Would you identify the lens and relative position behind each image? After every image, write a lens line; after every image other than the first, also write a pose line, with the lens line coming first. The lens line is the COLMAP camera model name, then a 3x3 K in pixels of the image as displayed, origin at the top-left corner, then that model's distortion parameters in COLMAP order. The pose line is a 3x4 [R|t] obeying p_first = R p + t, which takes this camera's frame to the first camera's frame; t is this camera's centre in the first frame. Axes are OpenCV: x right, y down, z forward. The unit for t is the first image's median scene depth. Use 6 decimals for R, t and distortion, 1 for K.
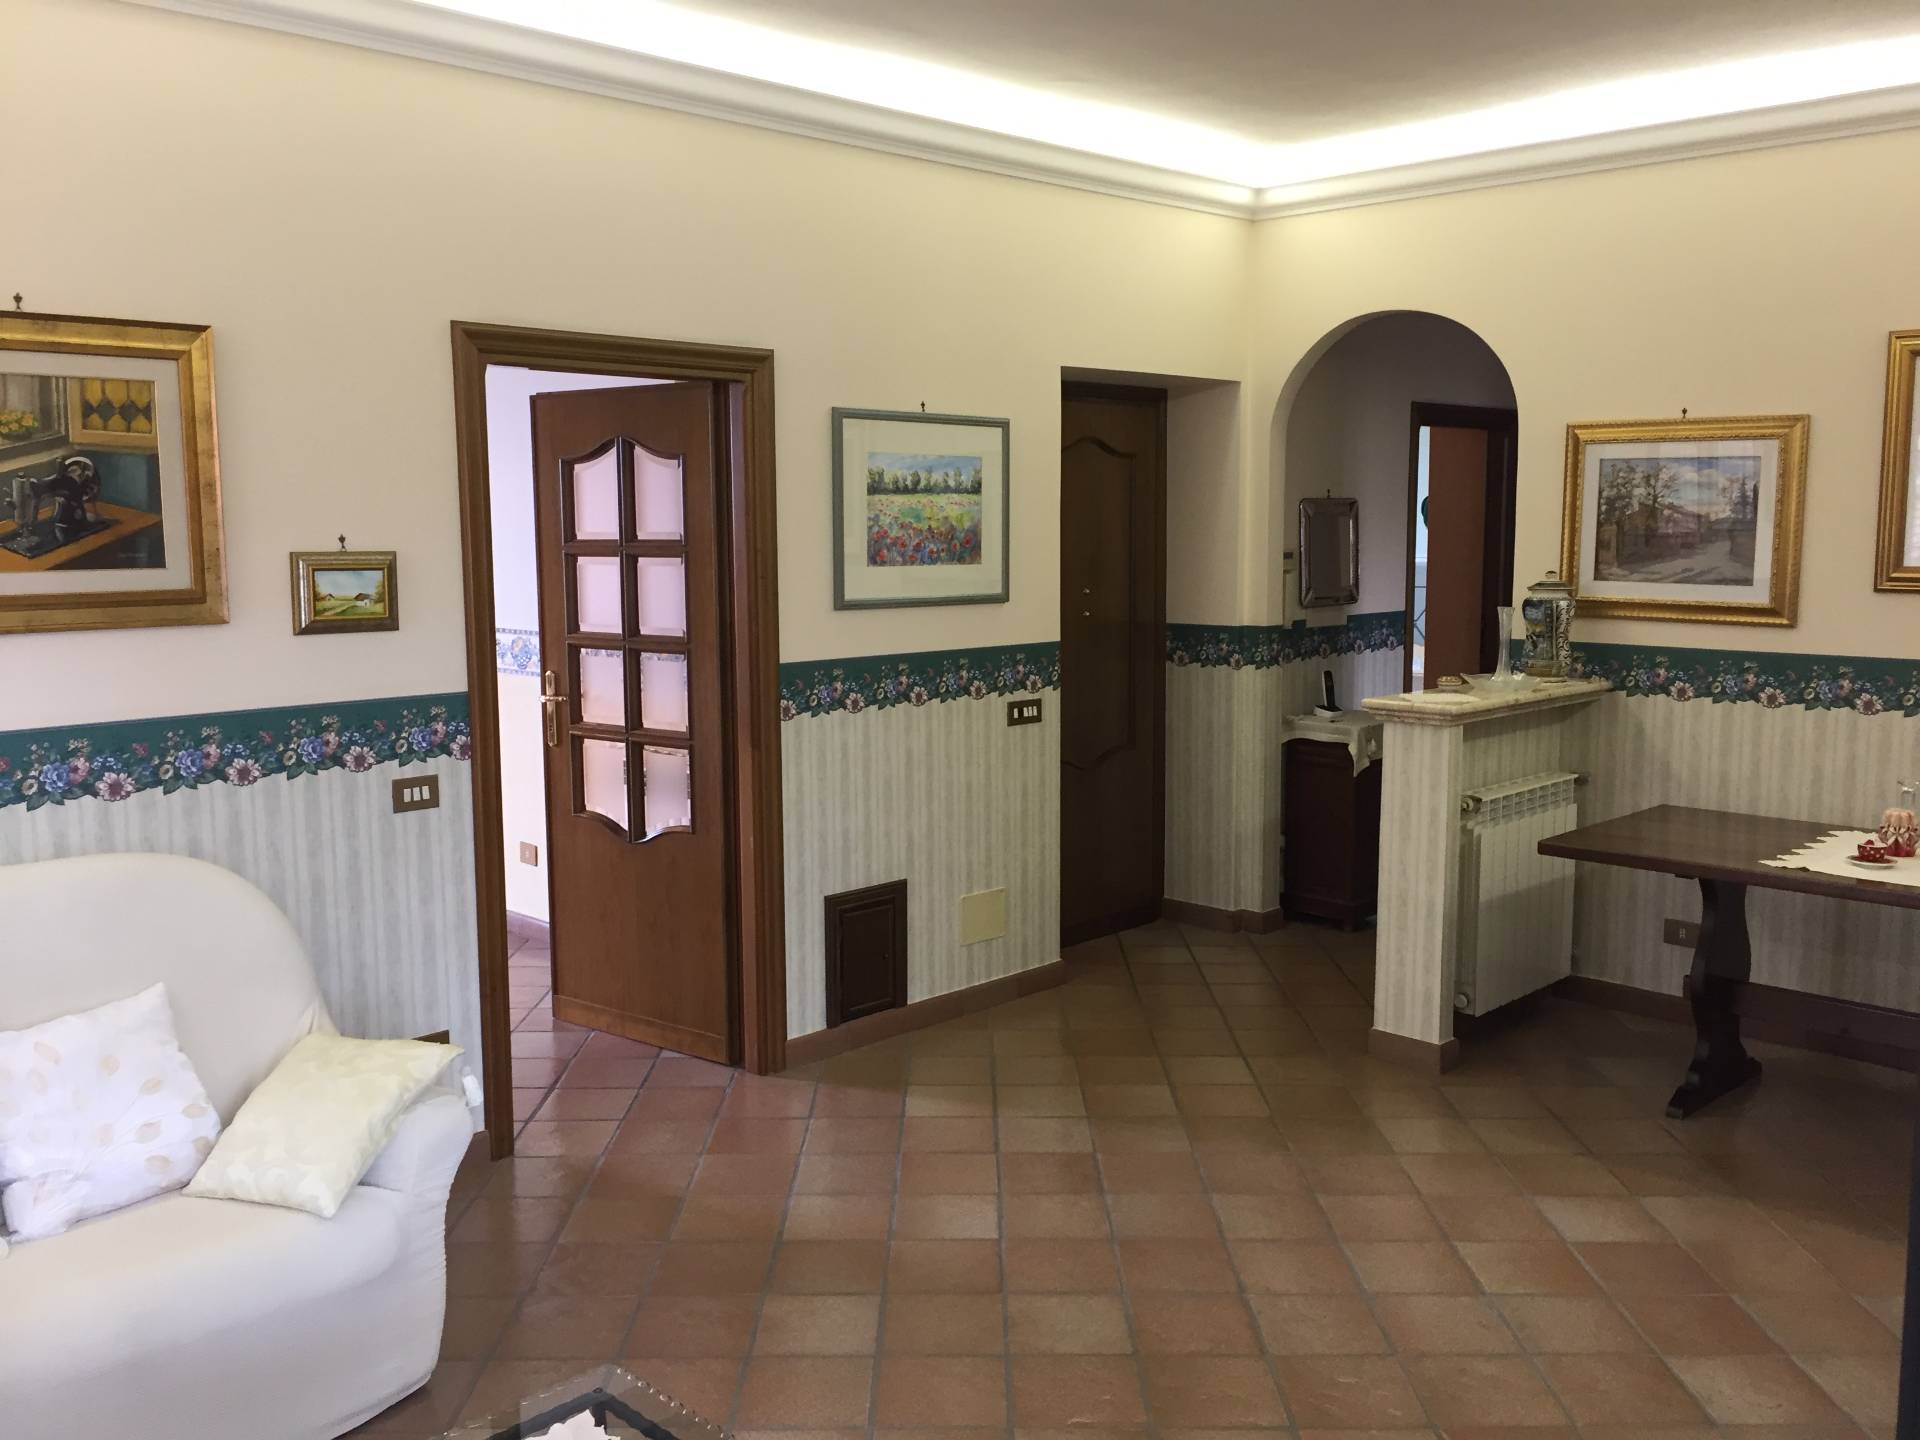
lens RADIAL K [[1655.7, 0, 951.1], [0, 1655.7, 704.2], [0, 0, 1]] dist [0.083478, -0.095742]
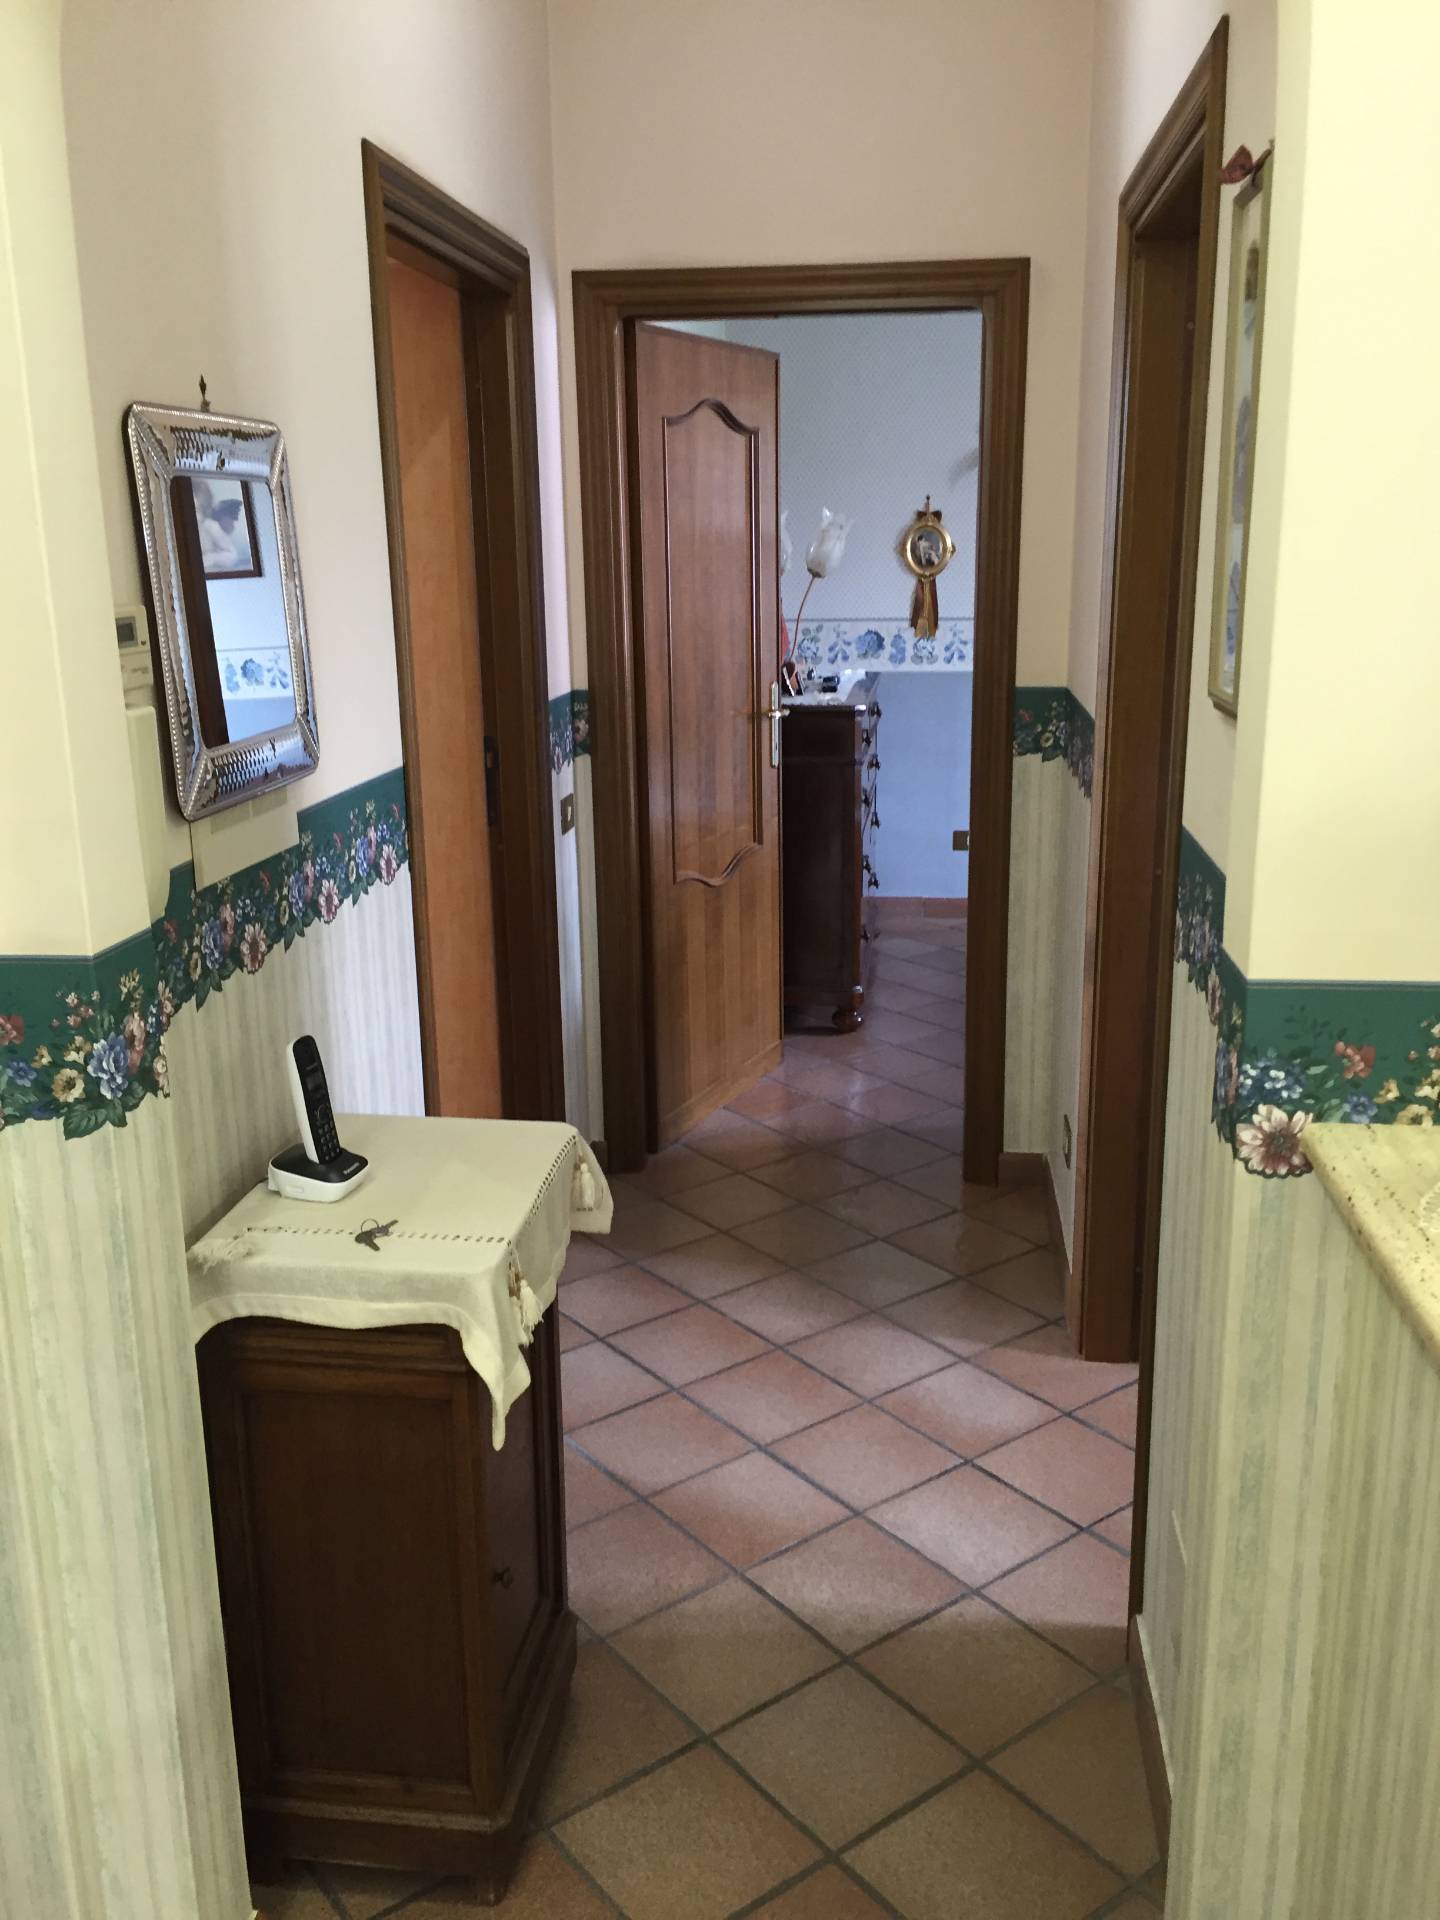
lens RADIAL K [[1655.7, 0, 720.0], [0, 1655.7, 960.0], [0, 0, 1]] dist [0.083478, -0.095742]
pose [[0.791014, -0.159976, 0.590512, 0.149737], [0.082879, 0.984330, 0.155645, -0.092348], [-0.606159, -0.074176, 0.791877, 0.941054]]
